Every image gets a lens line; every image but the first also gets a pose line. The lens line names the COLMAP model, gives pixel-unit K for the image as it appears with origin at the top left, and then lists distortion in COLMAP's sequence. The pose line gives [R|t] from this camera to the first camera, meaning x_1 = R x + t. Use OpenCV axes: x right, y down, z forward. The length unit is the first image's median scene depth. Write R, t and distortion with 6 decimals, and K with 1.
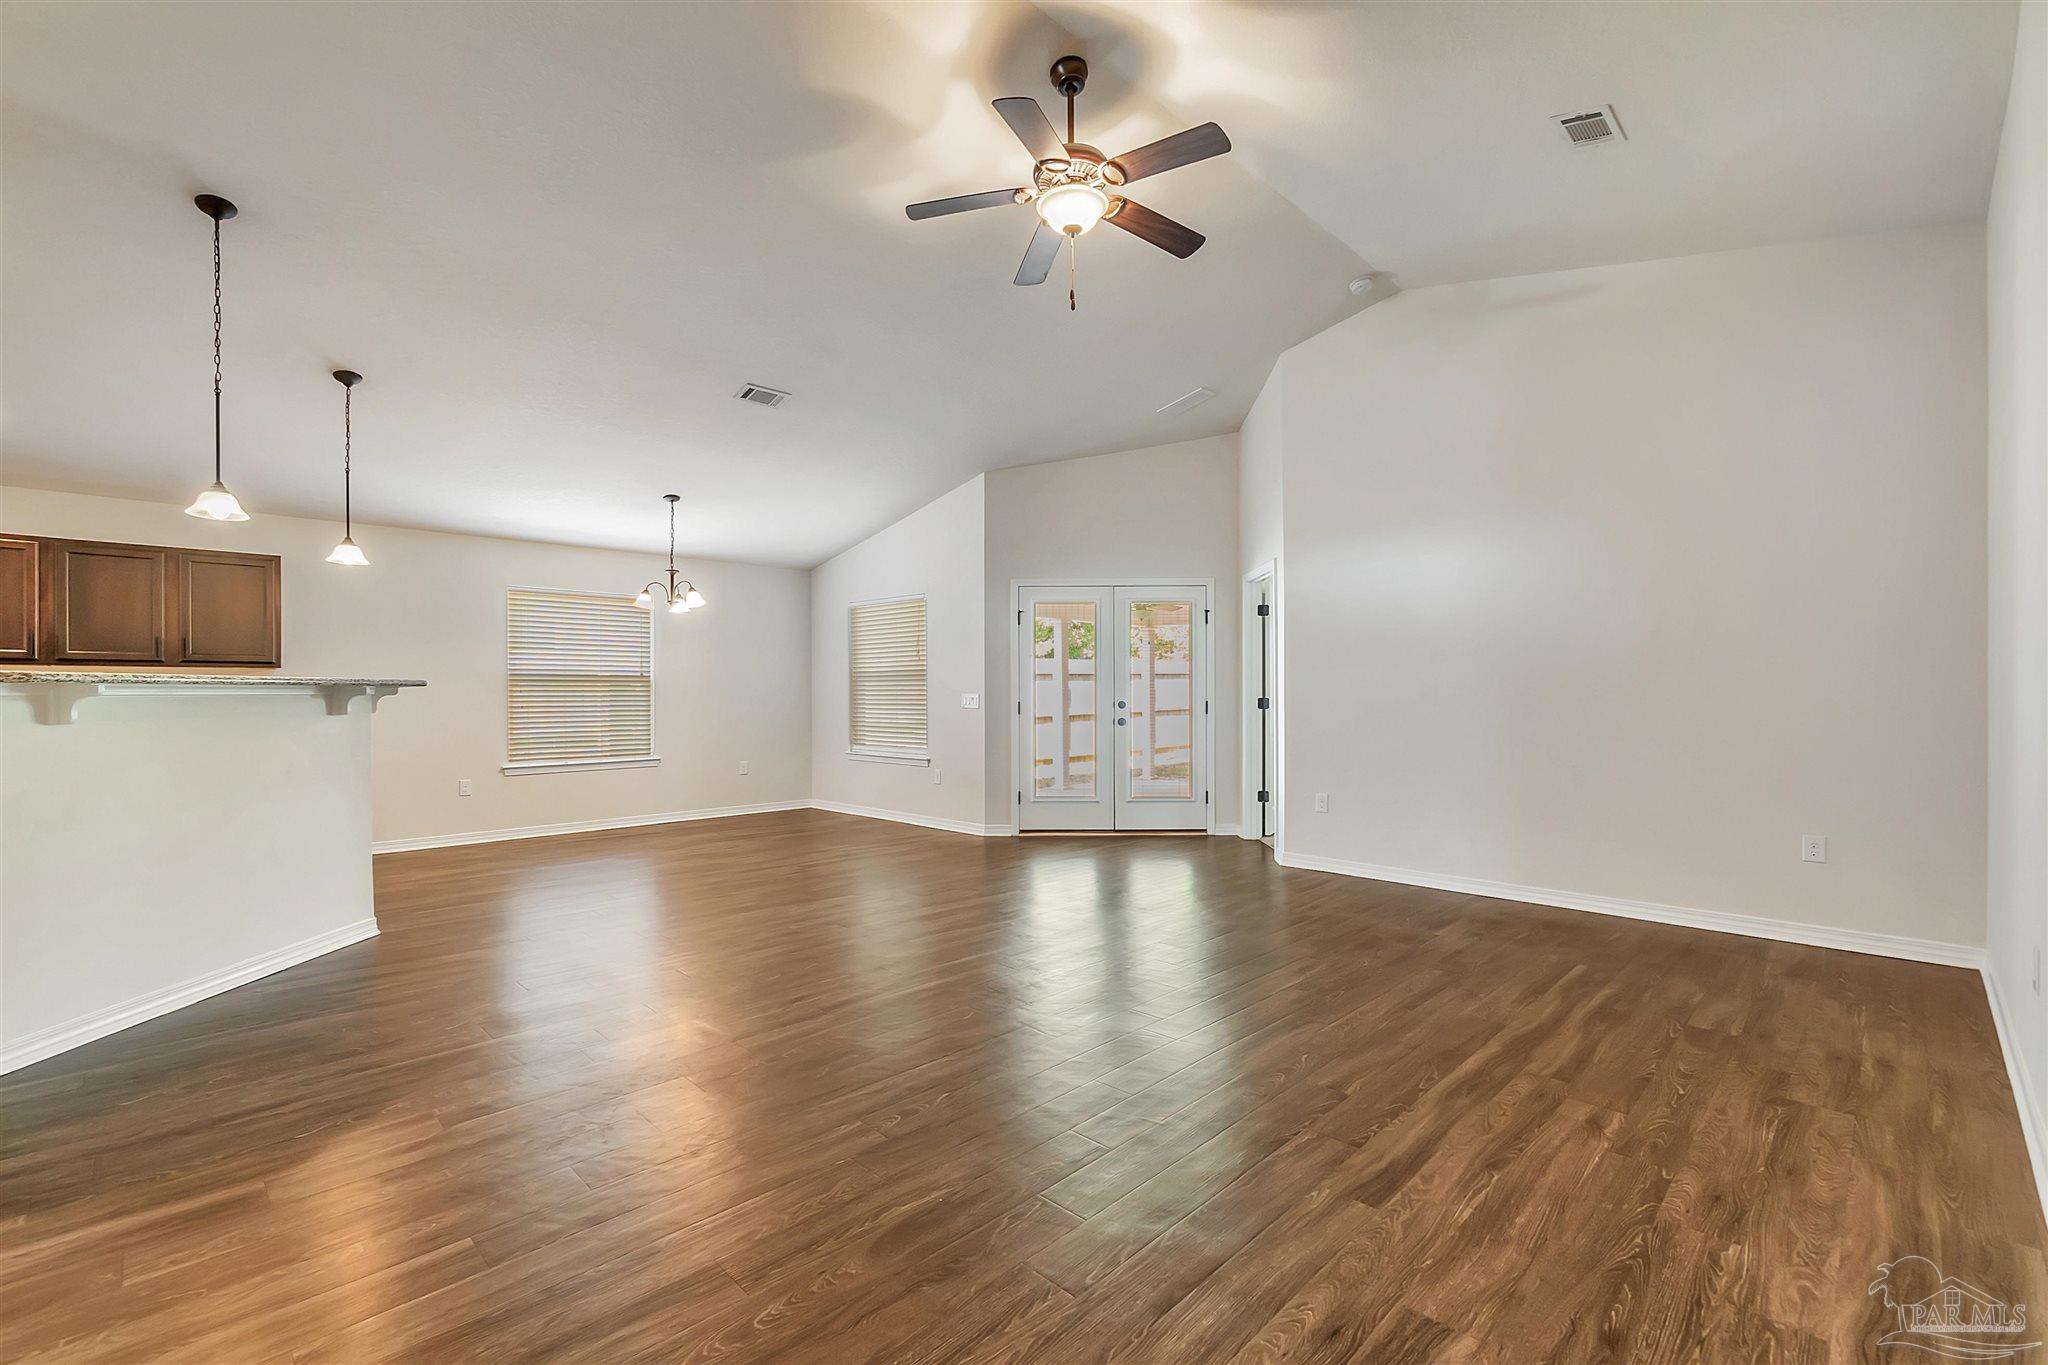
lens RADIAL K [[894.1, 0, 1010.5], [0, 894.1, 683.3], [0, 0, 1]] dist [-0.004350, -0.002536]
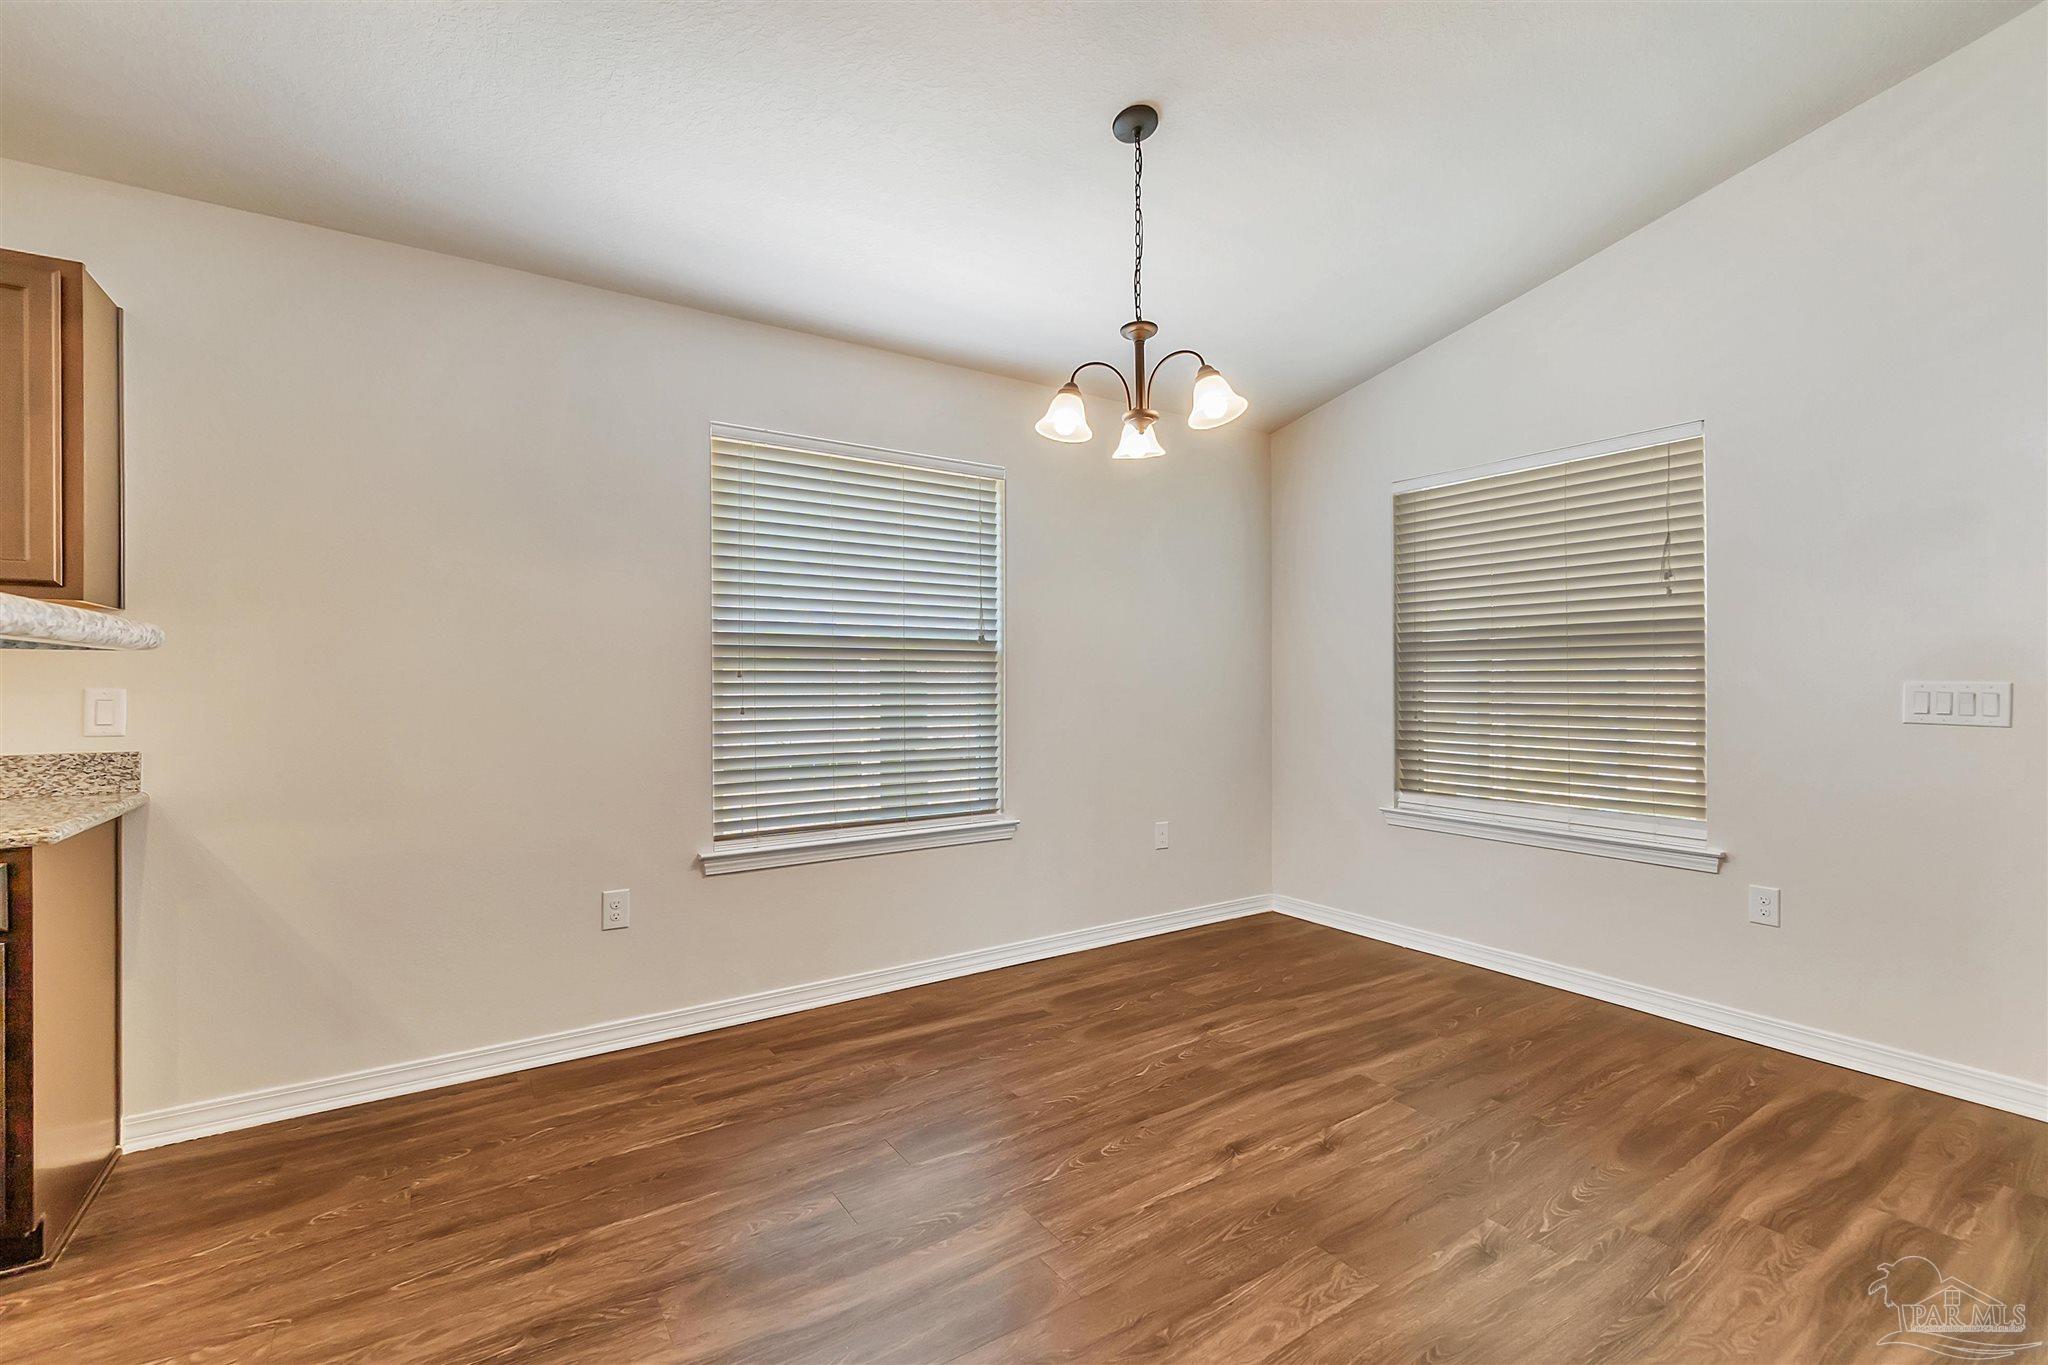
lens RADIAL K [[894.1, 0, 1022.7], [0, 894.1, 685.5], [0, 0, 1]] dist [-0.004350, -0.002536]
pose [[0.982249, 0.004184, -0.187537, -0.338264], [-0.001365, 0.999884, 0.015159, 0.008123], [0.187579, -0.014634, 0.982140, 0.611489]]
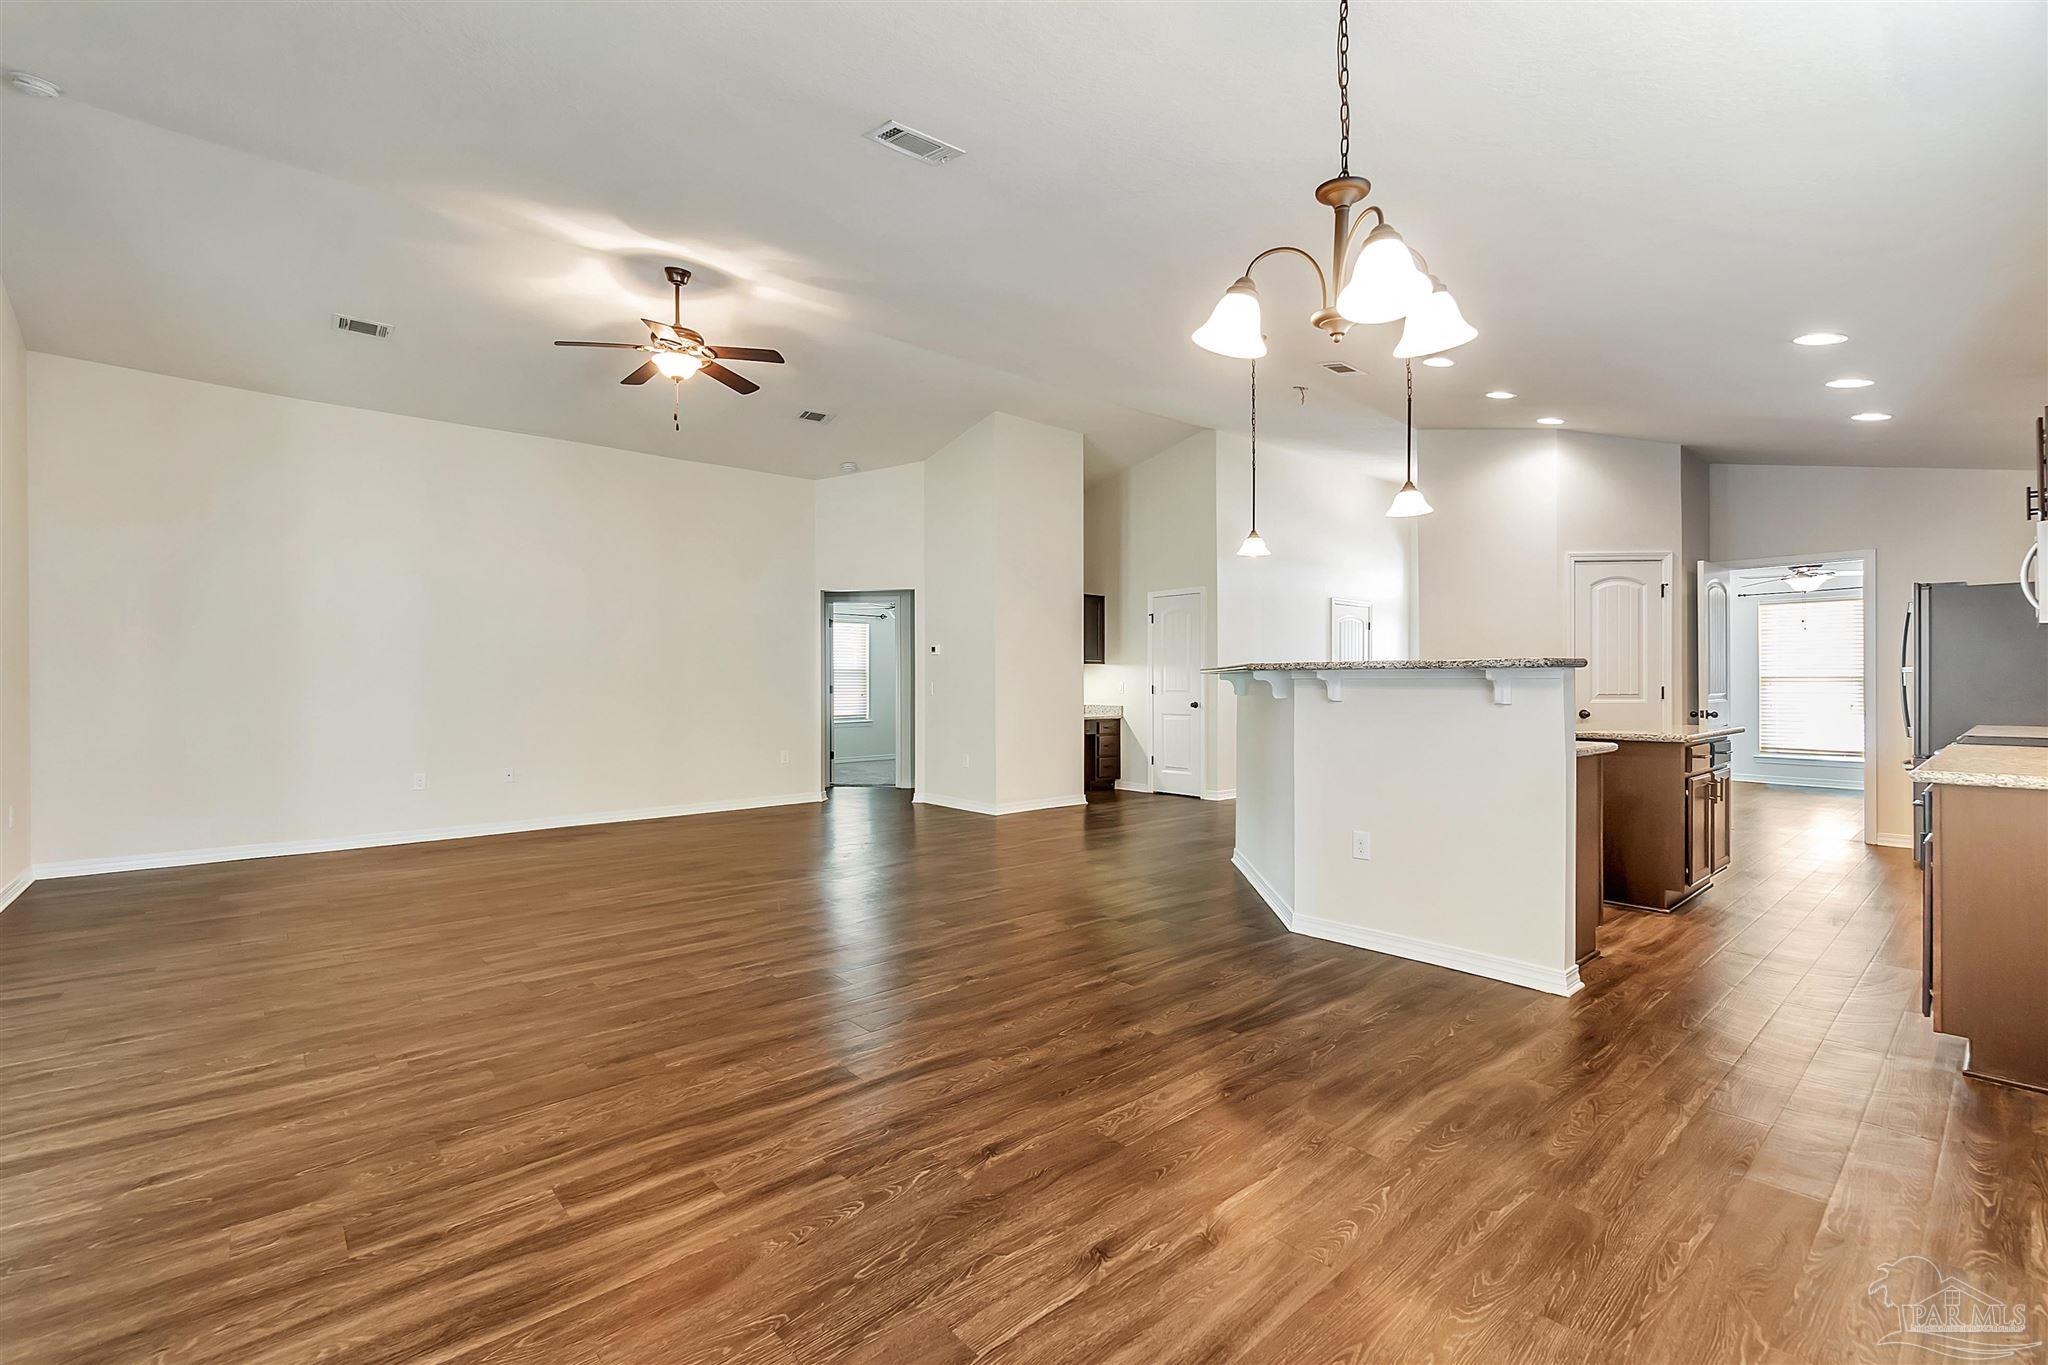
lens RADIAL K [[894.1, 0, 1011.7], [0, 894.1, 676.4], [0, 0, 1]] dist [-0.004350, -0.002536]
pose [[-0.997679, 0.006535, 0.067772, -0.285004], [0.005792, 0.999921, -0.011151, 0.012344], [-0.067839, -0.010733, -0.997639, 1.194074]]
